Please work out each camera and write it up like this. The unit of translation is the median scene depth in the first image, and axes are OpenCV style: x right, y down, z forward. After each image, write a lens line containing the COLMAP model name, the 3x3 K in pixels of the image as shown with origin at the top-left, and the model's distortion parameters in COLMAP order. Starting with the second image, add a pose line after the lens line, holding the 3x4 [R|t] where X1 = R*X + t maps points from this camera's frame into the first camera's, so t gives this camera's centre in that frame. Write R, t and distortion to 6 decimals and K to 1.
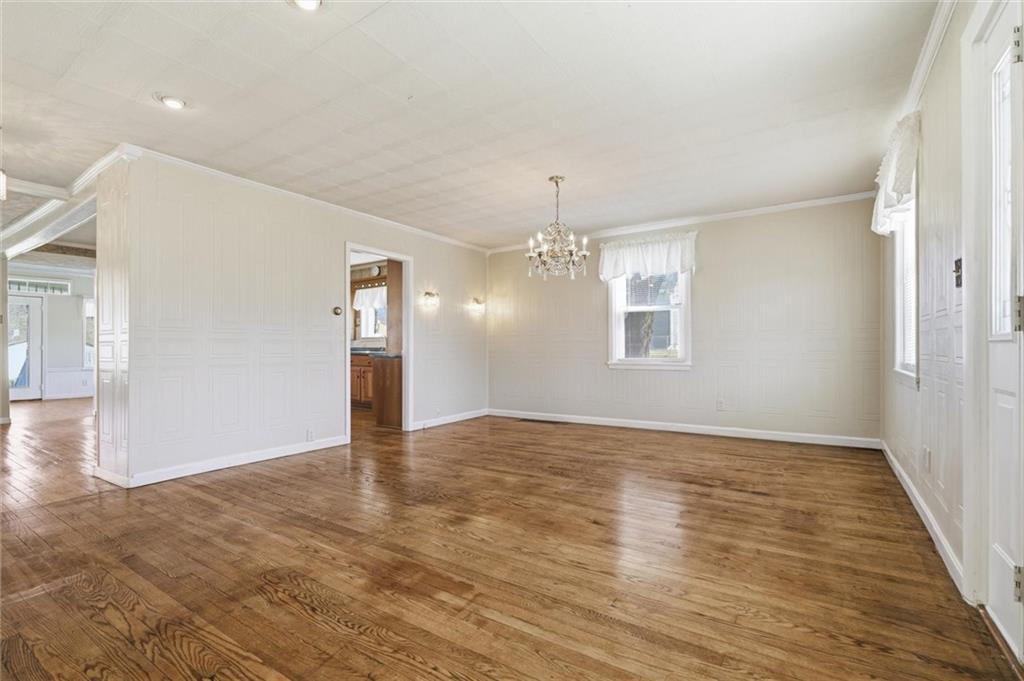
lens RADIAL K [[465.0, 0, 514.9], [0, 465.0, 345.1], [0, 0, 1]] dist [-0.003478, 0.001157]
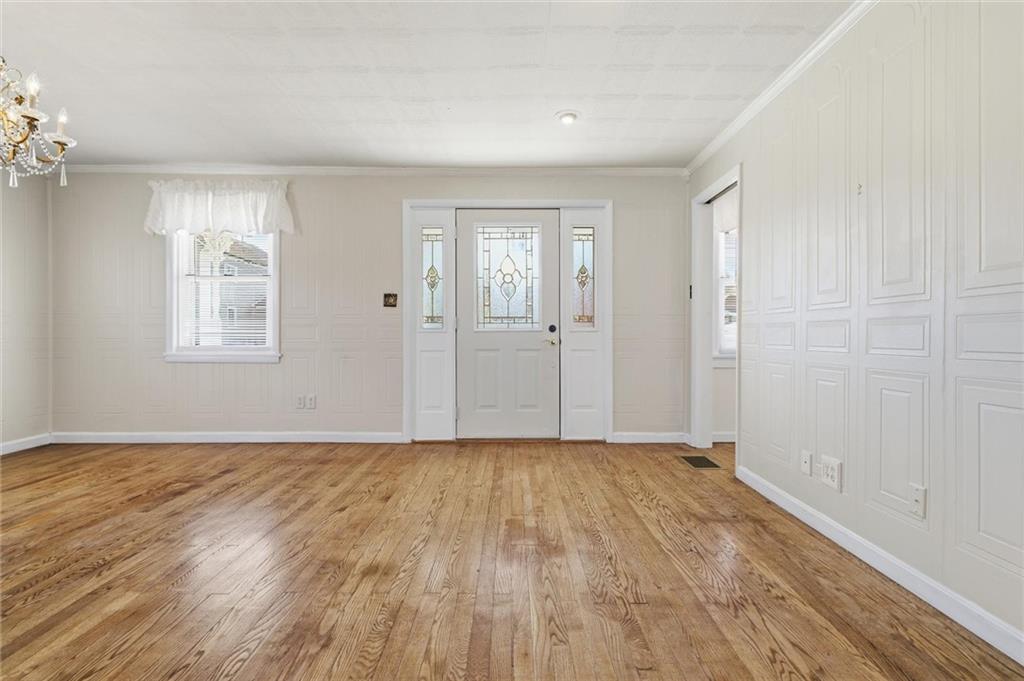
lens RADIAL K [[465.0, 0, 513.9], [0, 465.0, 338.9], [0, 0, 1]] dist [-0.003478, 0.001157]
pose [[-0.563074, -0.000964, 0.826406, -1.115879], [-0.003223, 0.999994, -0.001029, 0.025309], [-0.826400, -0.003243, -0.563074, 1.649921]]
